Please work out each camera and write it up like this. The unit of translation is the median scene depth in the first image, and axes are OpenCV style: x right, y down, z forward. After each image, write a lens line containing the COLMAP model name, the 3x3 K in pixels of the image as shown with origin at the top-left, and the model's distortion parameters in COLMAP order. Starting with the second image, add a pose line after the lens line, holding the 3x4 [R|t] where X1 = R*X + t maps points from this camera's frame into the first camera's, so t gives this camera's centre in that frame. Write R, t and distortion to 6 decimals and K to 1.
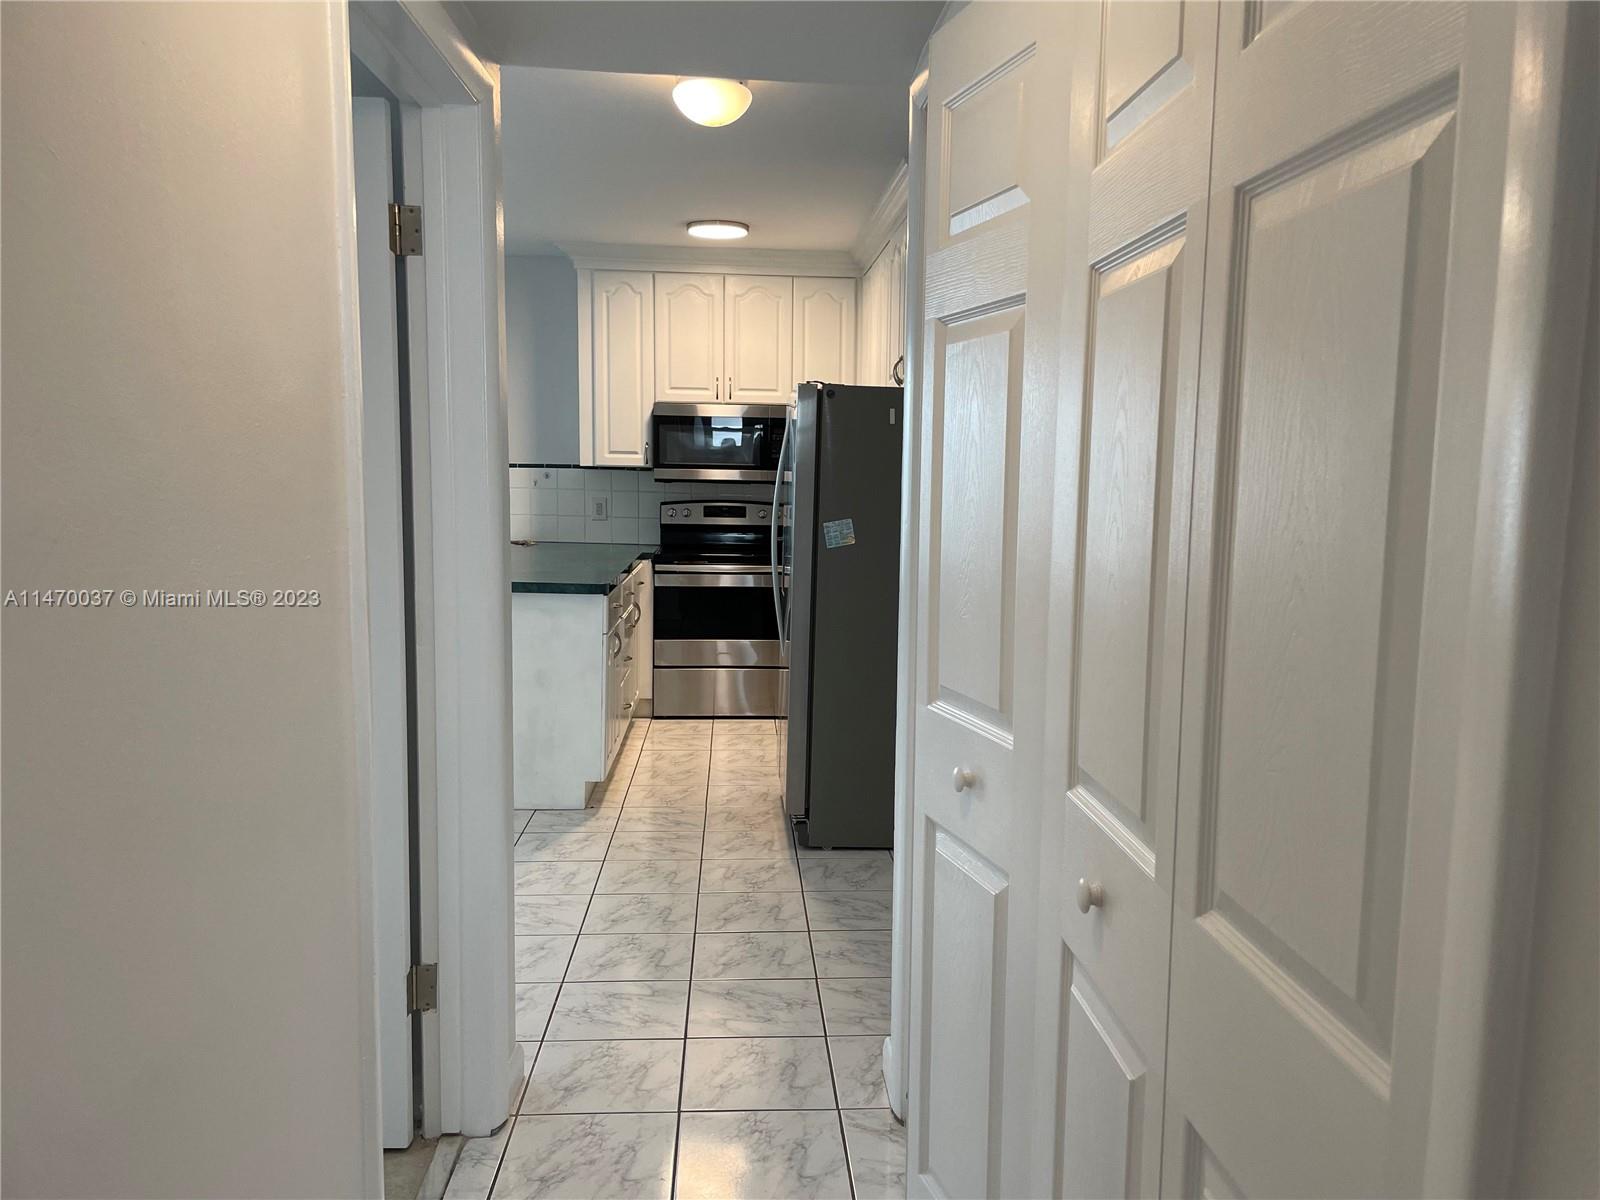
lens RADIAL K [[1195.1, 0, 802.8], [0, 1195.1, 606.5], [0, 0, 1]] dist [0.085033, 0.000586]
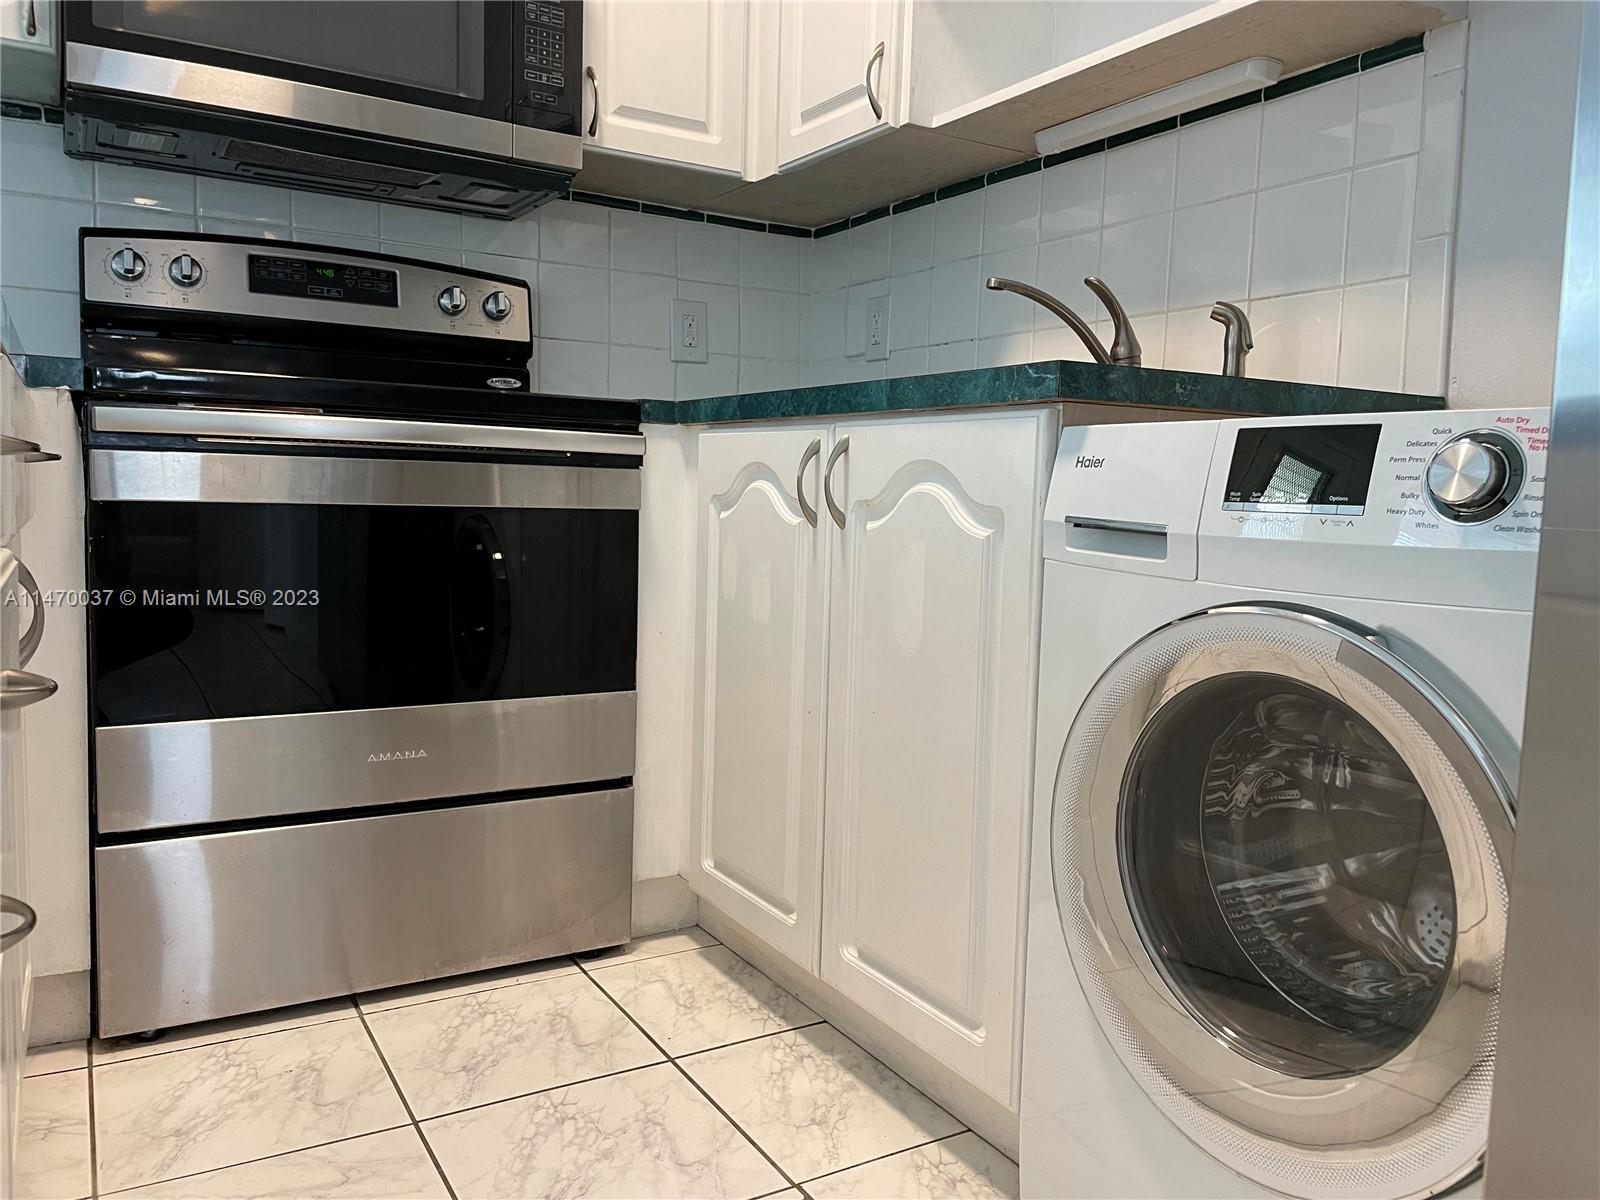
lens RADIAL K [[1208.6, 0, 801.1], [0, 1208.6, 604.9], [0, 0, 1]] dist [0.083665, -0.108629]
pose [[0.892539, -0.031884, 0.449841, -0.104518], [0.034745, 0.999394, 0.001897, 0.008416], [-0.449630, 0.013936, 0.893106, 0.692668]]
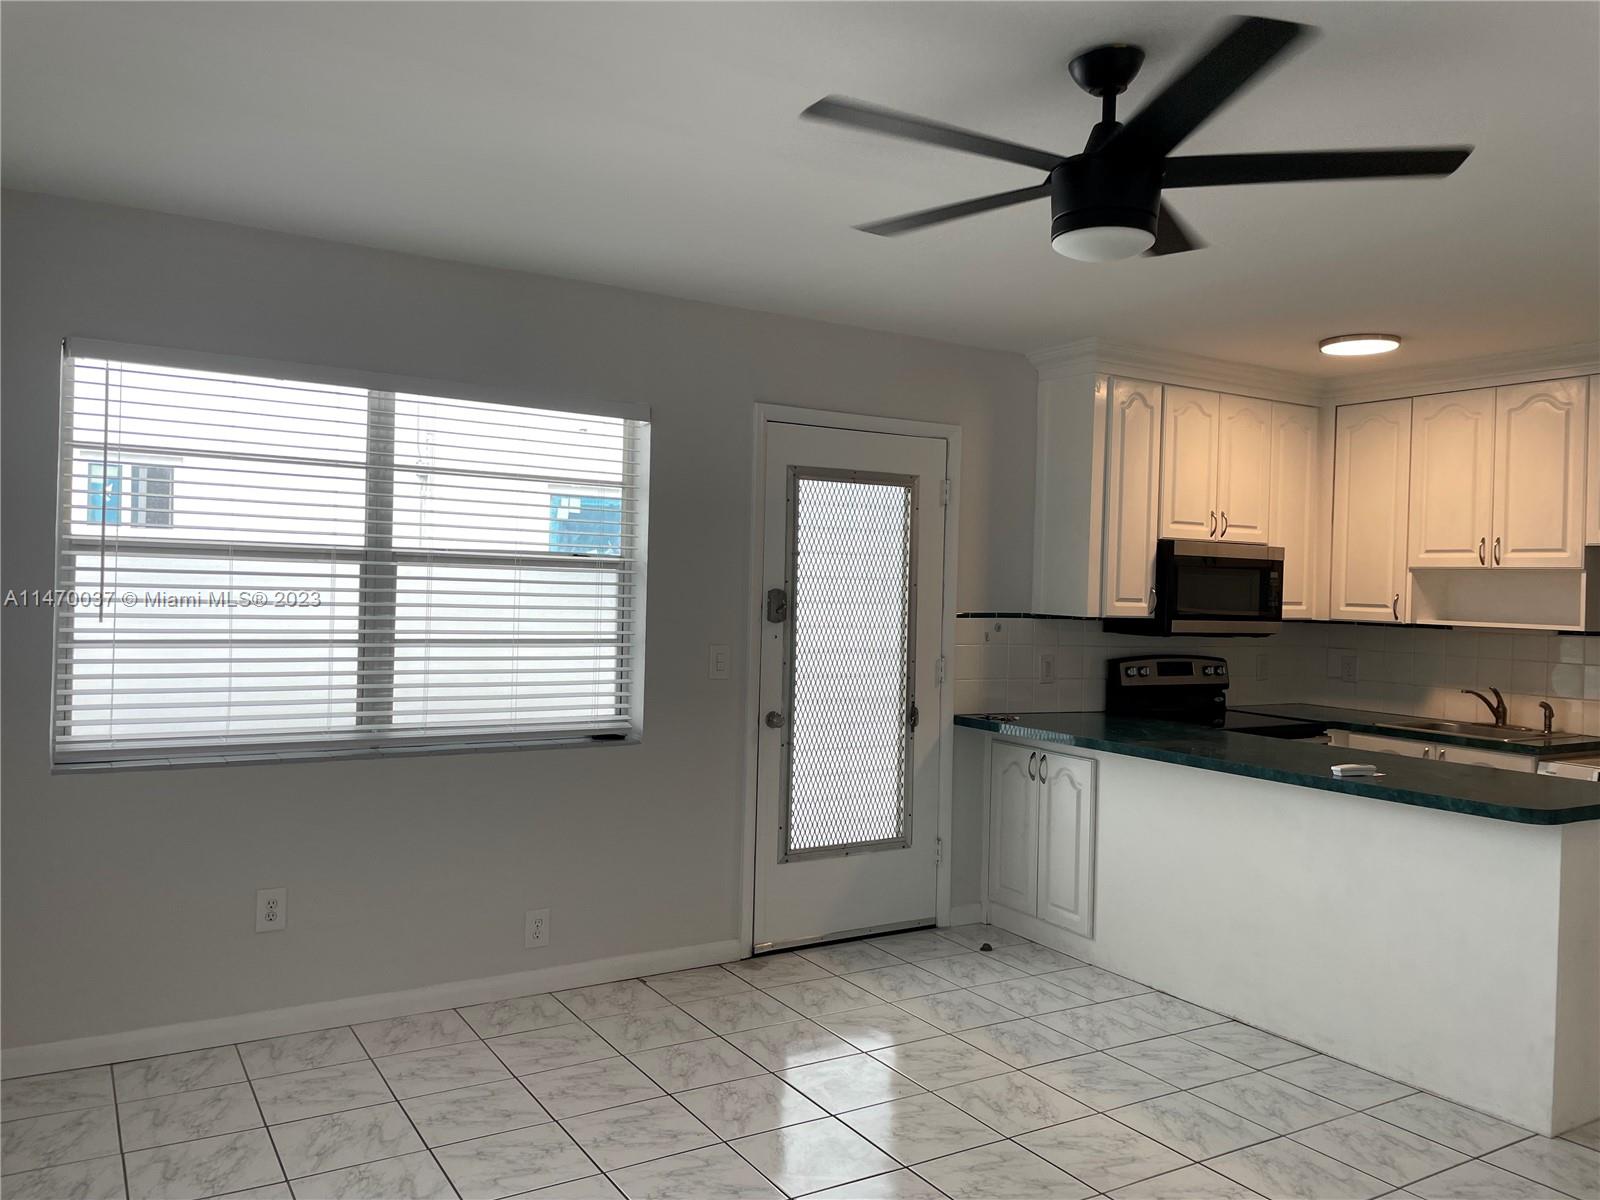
lens RADIAL K [[1208.6, 0, 794.1], [0, 1208.6, 587.2], [0, 0, 1]] dist [0.083665, -0.108629]
pose [[0.882308, 0.005803, 0.470637, -0.725304], [0.041993, 0.994966, -0.090991, -0.072716], [-0.468796, 0.100045, 0.877623, 0.393494]]
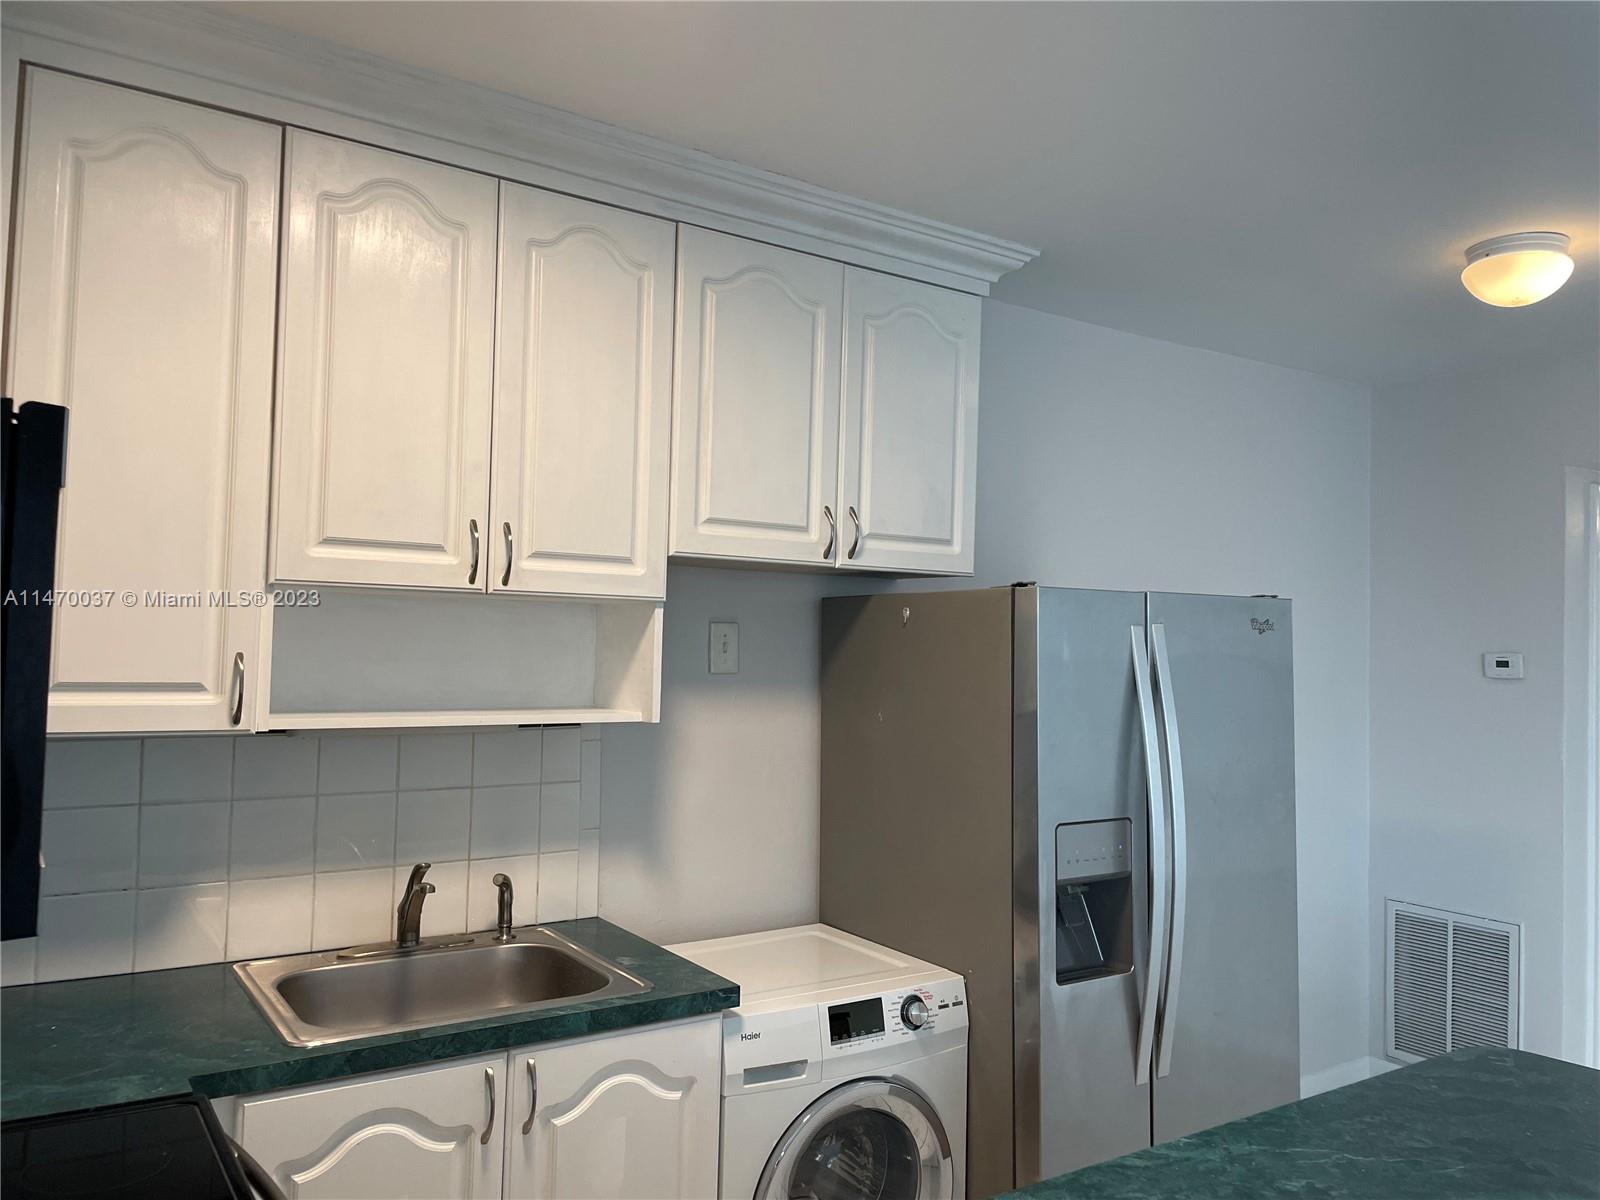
lens RADIAL K [[1208.6, 0, 809.7], [0, 1208.6, 592.4], [0, 0, 1]] dist [0.083665, -0.108629]
pose [[-0.511349, 0.008393, 0.859332, -0.288378], [0.066794, 0.997316, 0.030005, -0.143235], [-0.856774, 0.072741, -0.510537, 0.983067]]
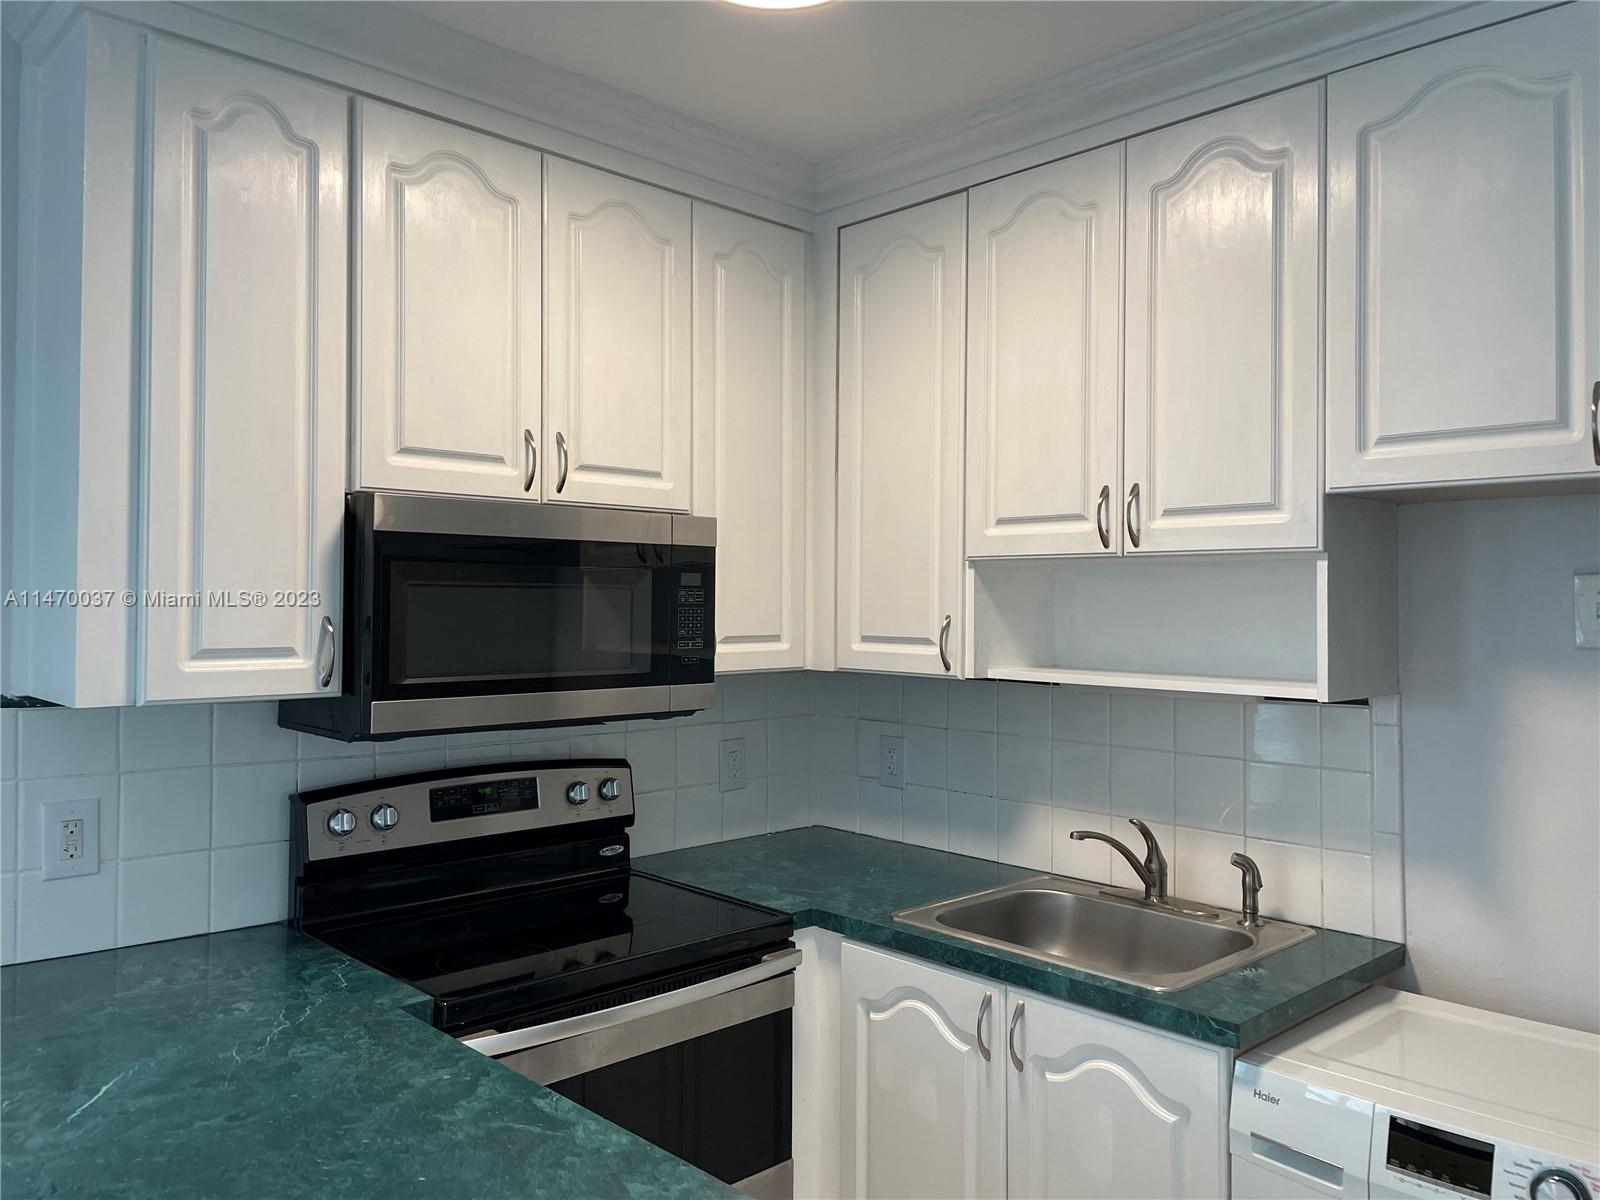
lens RADIAL K [[1208.6, 0, 799.5], [0, 1208.6, 591.8], [0, 0, 1]] dist [0.083665, -0.108629]
pose [[0.766149, -0.007339, 0.642621, -0.238339], [0.081497, 0.992972, -0.085823, -0.106136], [-0.637475, 0.118125, 0.761362, 0.679335]]
